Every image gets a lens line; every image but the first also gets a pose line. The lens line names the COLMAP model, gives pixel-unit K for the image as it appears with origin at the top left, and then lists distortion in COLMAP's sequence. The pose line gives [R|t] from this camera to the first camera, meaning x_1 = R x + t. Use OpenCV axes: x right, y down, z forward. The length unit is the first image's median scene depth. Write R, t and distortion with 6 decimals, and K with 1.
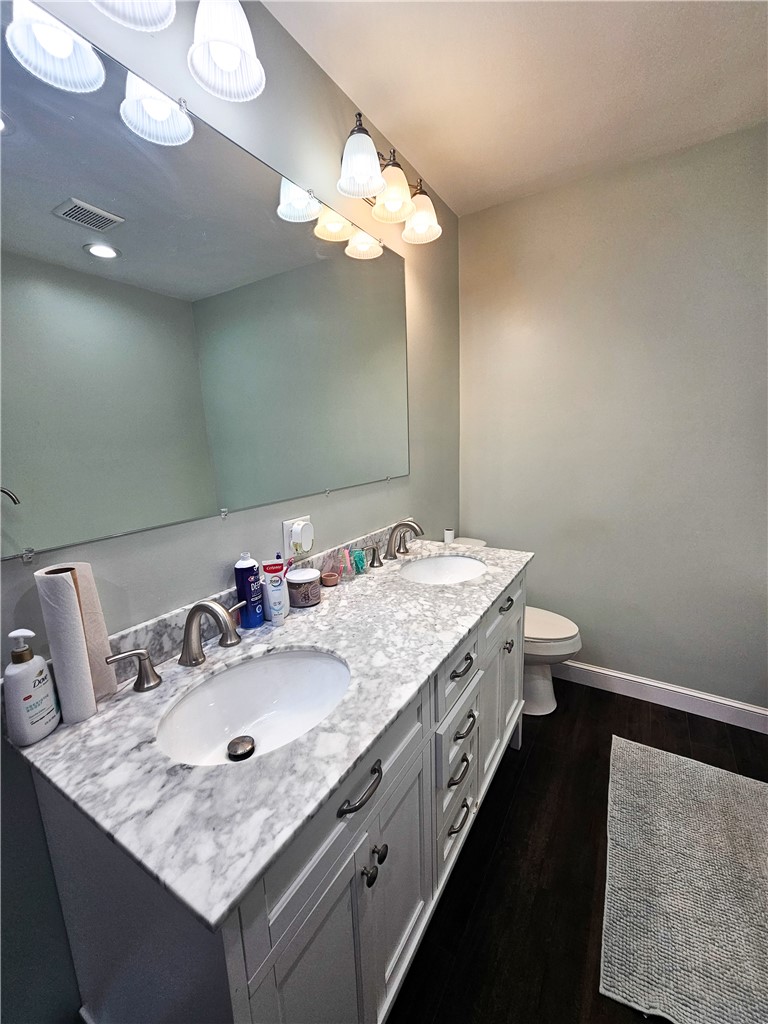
lens RADIAL K [[417.6, 0, 383.2], [0, 417.6, 510.8], [0, 0, 1]] dist [-0.000932, -0.002247]
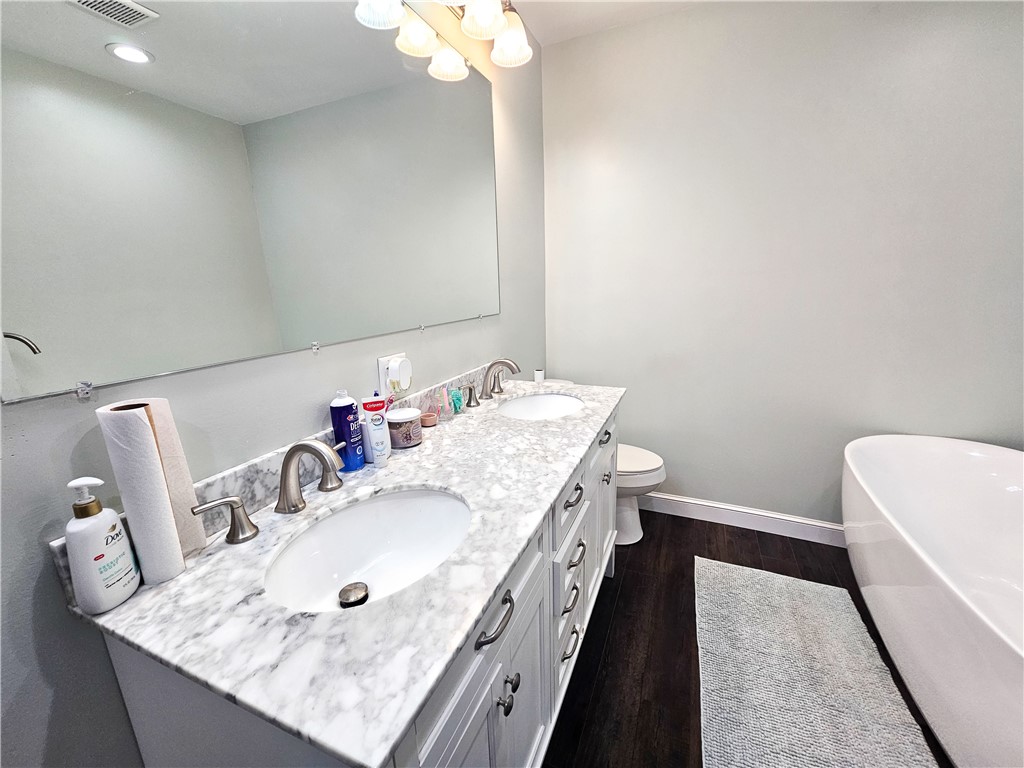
lens RADIAL K [[417.6, 0, 514.3], [0, 417.6, 382.9], [0, 0, 1]] dist [-0.000932, -0.002247]
pose [[0.989160, -0.028989, 0.143953, -0.090361], [0.022125, 0.998551, 0.049056, 0.049748], [-0.145166, -0.045339, 0.988368, 0.043635]]
